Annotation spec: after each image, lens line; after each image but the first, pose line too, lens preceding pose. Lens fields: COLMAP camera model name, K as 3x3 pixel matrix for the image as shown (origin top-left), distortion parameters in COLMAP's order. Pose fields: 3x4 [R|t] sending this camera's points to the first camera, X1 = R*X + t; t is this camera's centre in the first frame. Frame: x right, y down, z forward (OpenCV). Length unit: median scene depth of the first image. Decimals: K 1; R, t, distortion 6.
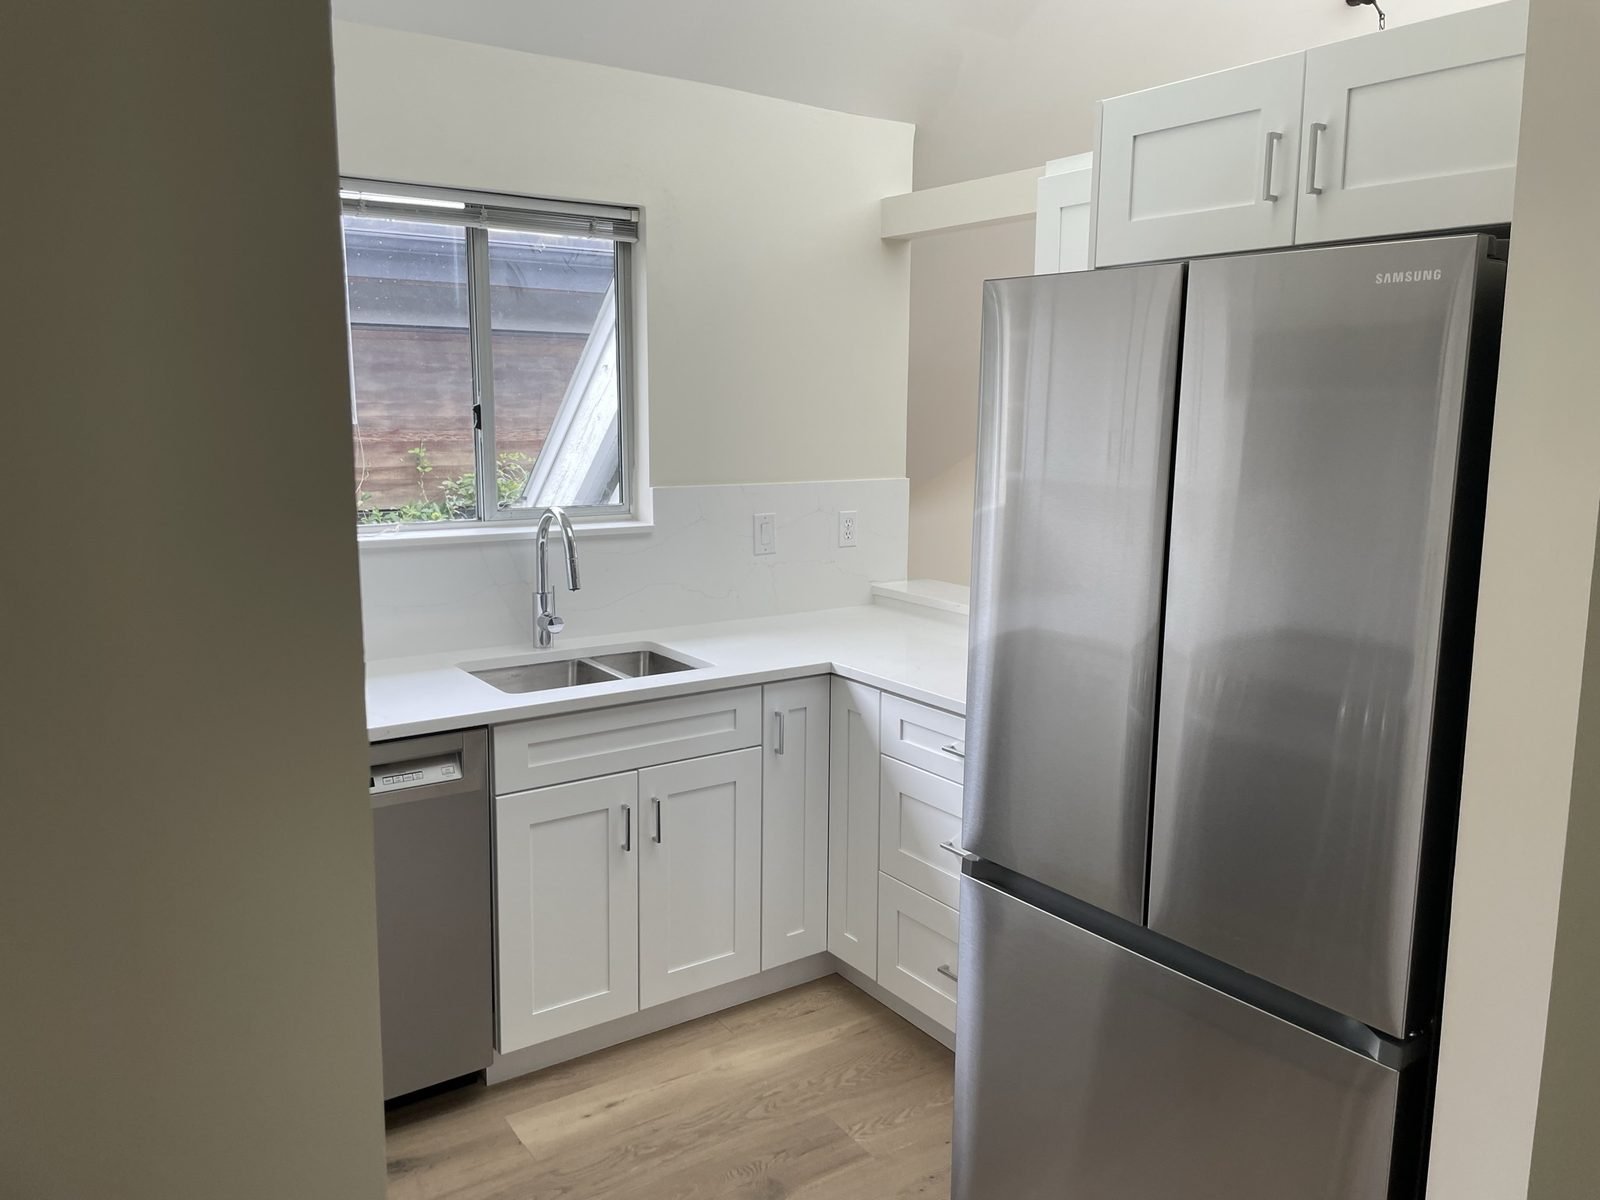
lens RADIAL K [[1218.6, 0, 816.7], [0, 1218.6, 580.6], [0, 0, 1]] dist [0.097297, -0.123212]
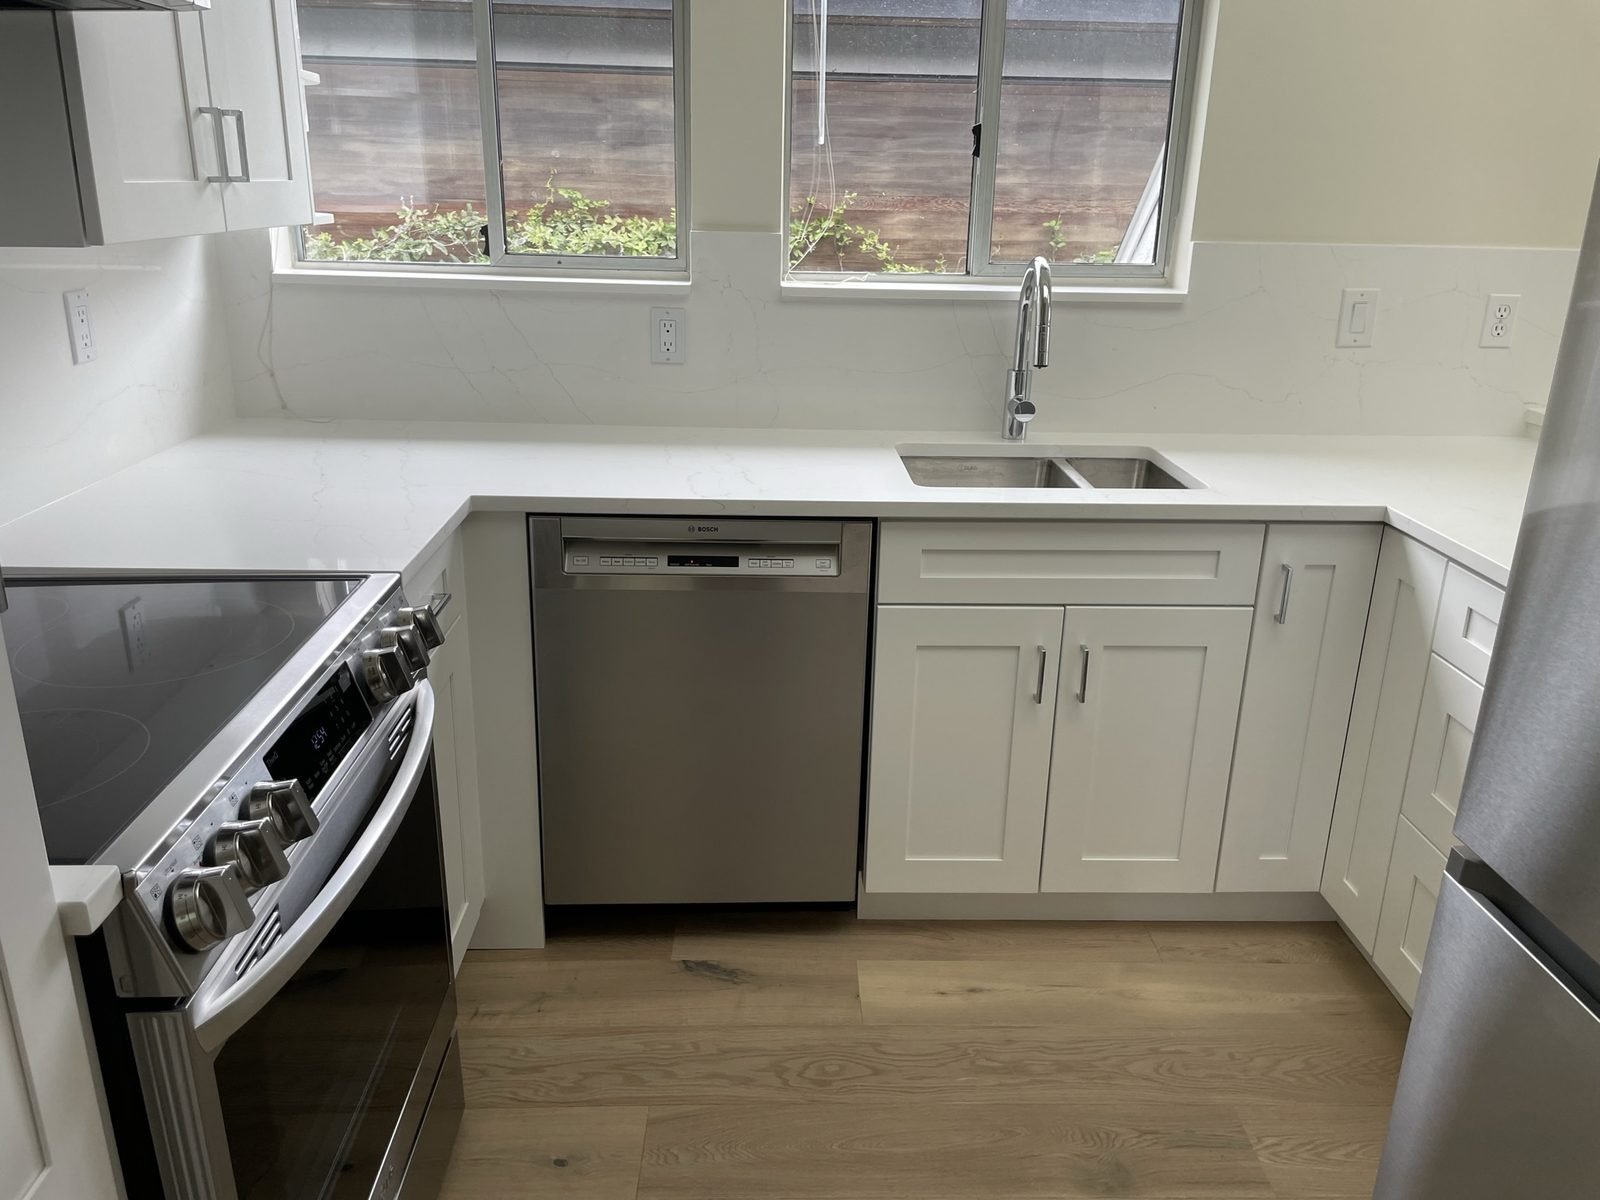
lens RADIAL K [[1219.7, 0, 815.8], [0, 1219.7, 592.6], [0, 0, 1]] dist [0.092641, -0.123565]
pose [[0.841363, 0.181044, -0.509245, 0.106551], [-0.094846, 0.977064, 0.190658, 0.012545], [0.532083, -0.112113, 0.839237, 0.249946]]
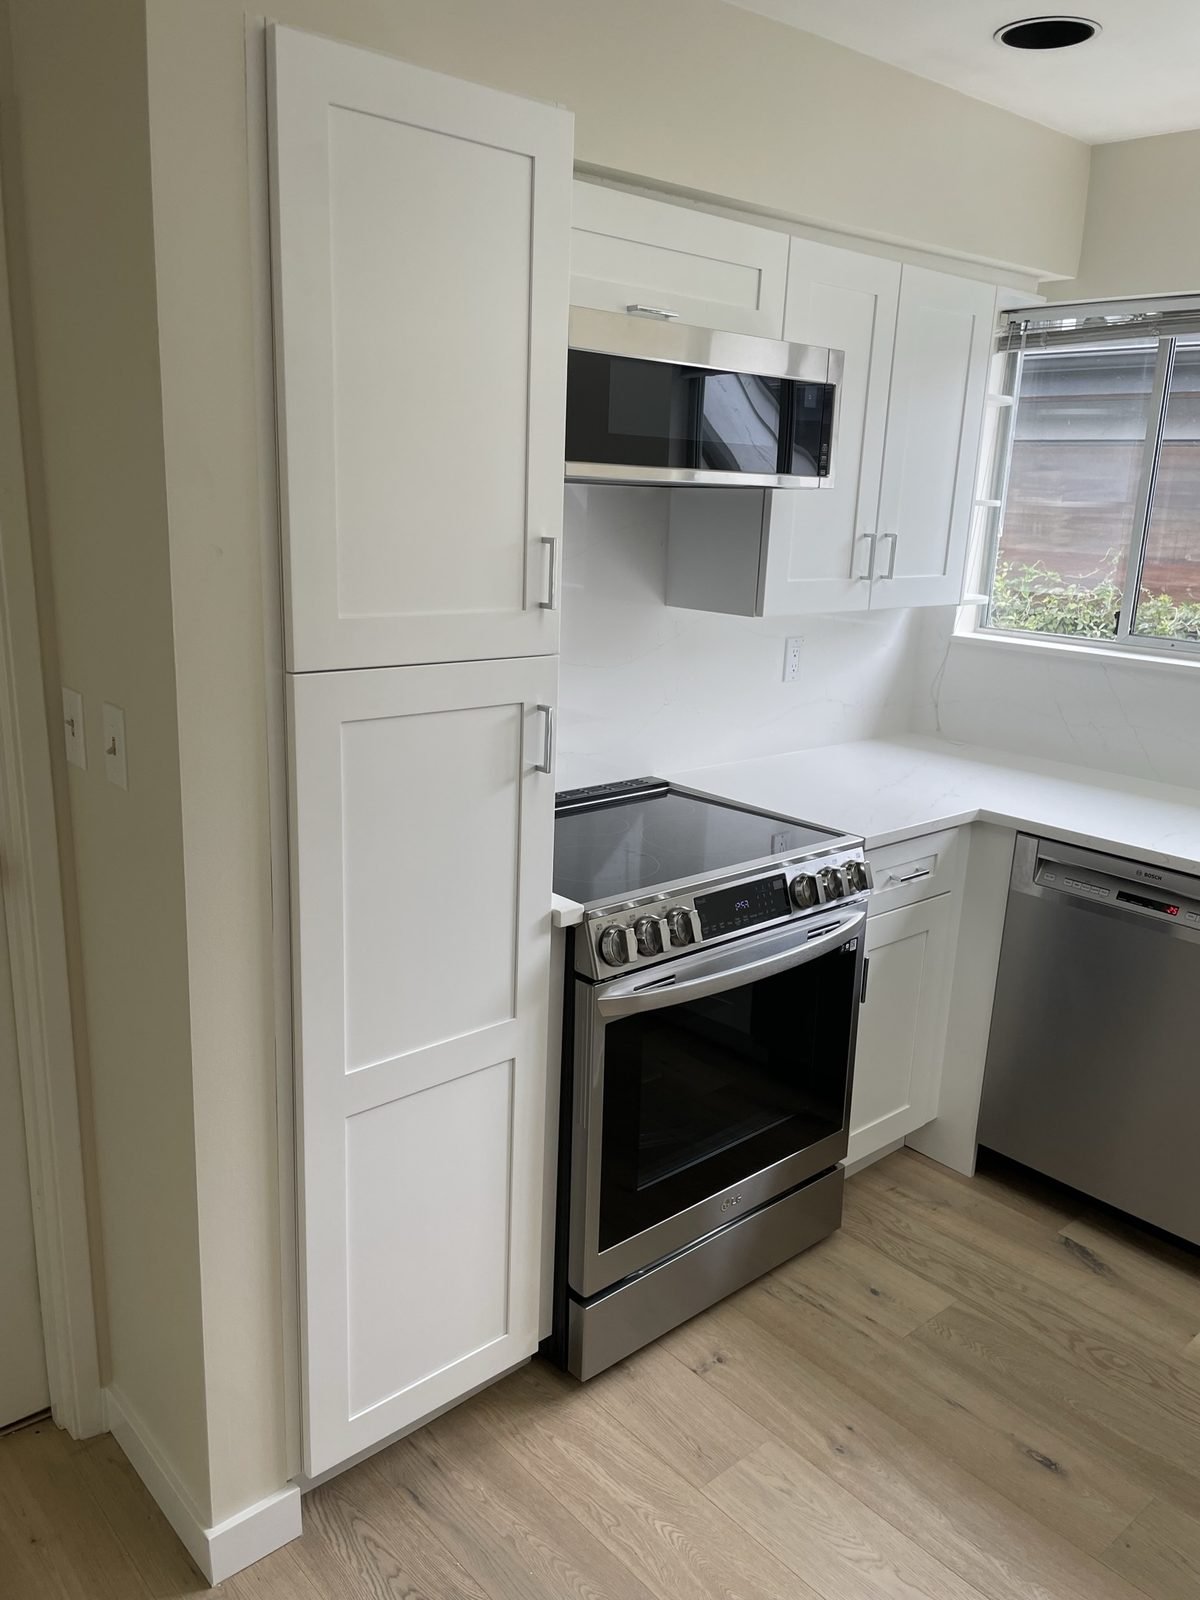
lens RADIAL K [[1218.6, 0, 600.0], [0, 1218.6, 800.0], [0, 0, 1]] dist [0.097297, -0.123212]
pose [[0.111364, 0.240250, -0.964302, 0.442040], [-0.183935, 0.958555, 0.217576, -0.045887], [0.976609, 0.153139, 0.150939, 0.310984]]
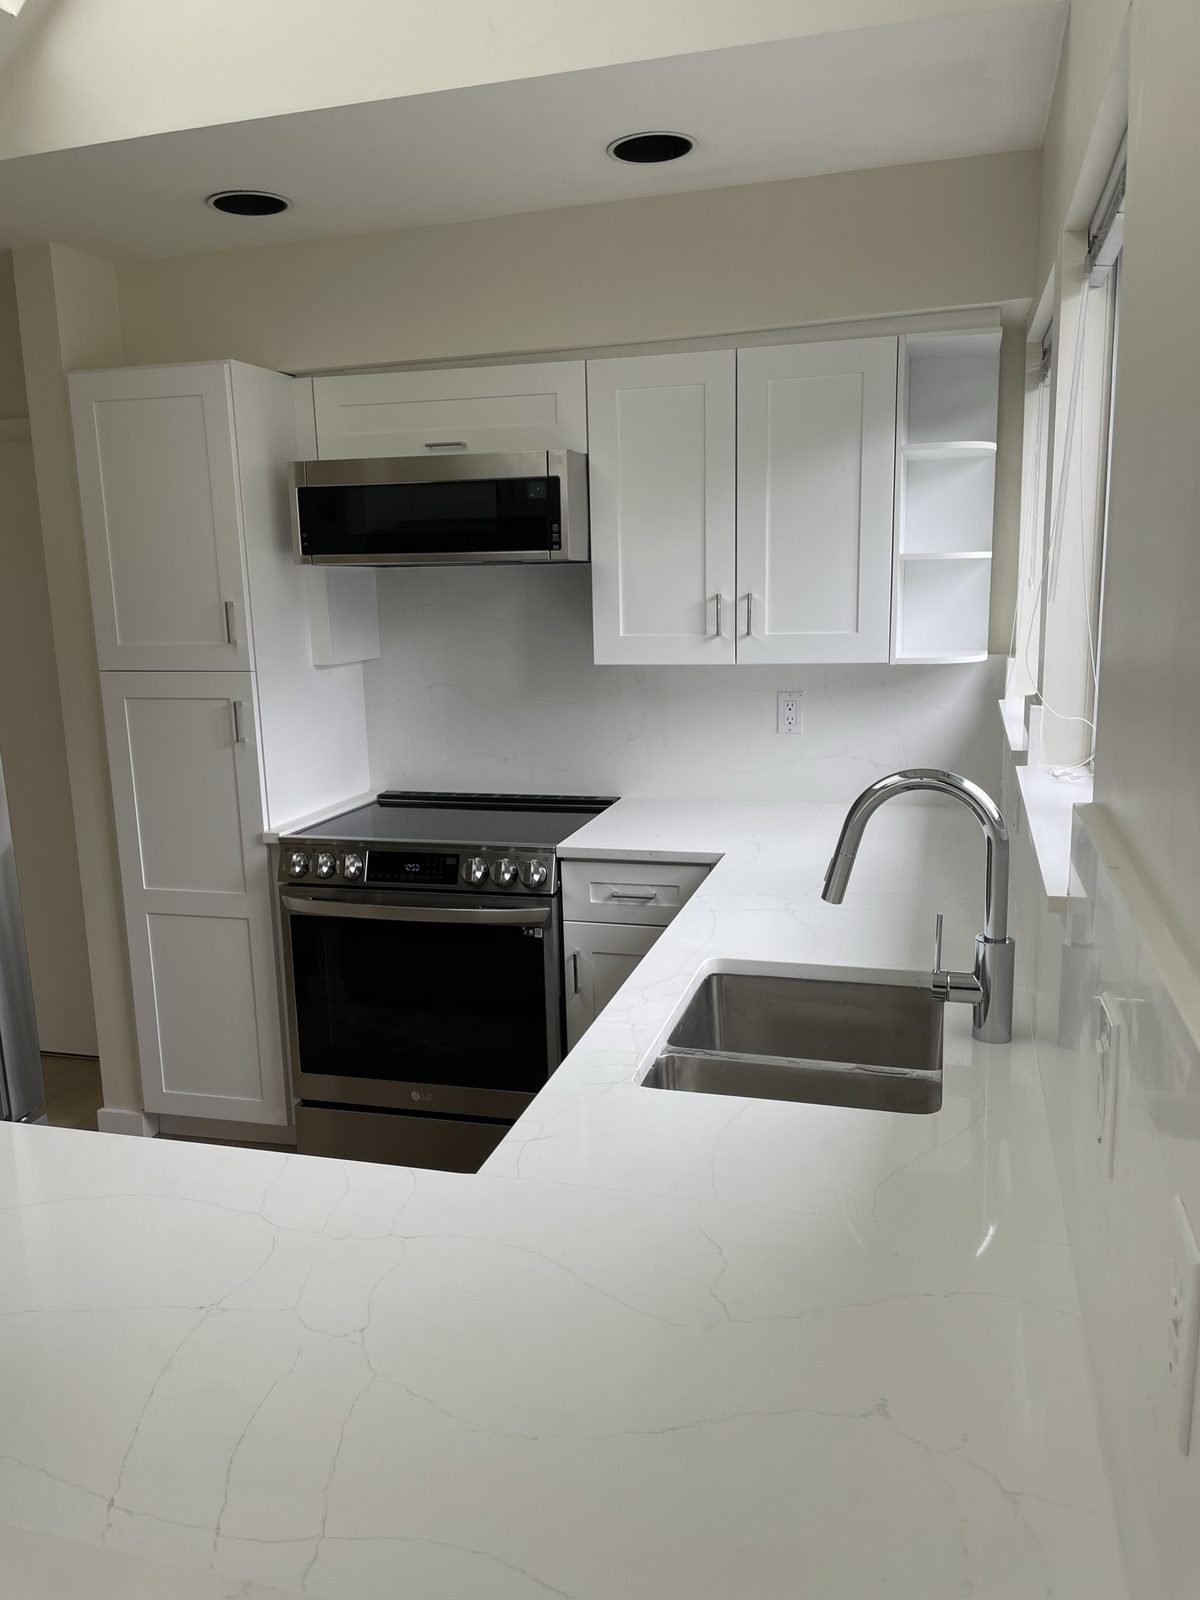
lens RADIAL K [[1219.7, 0, 597.2], [0, 1219.7, 794.2], [0, 0, 1]] dist [0.092641, -0.123565]
pose [[-0.781112, 0.123495, -0.612057, 0.241554], [-0.074881, 0.954643, 0.288183, -0.198909], [0.619885, 0.270934, -0.736436, 1.338437]]
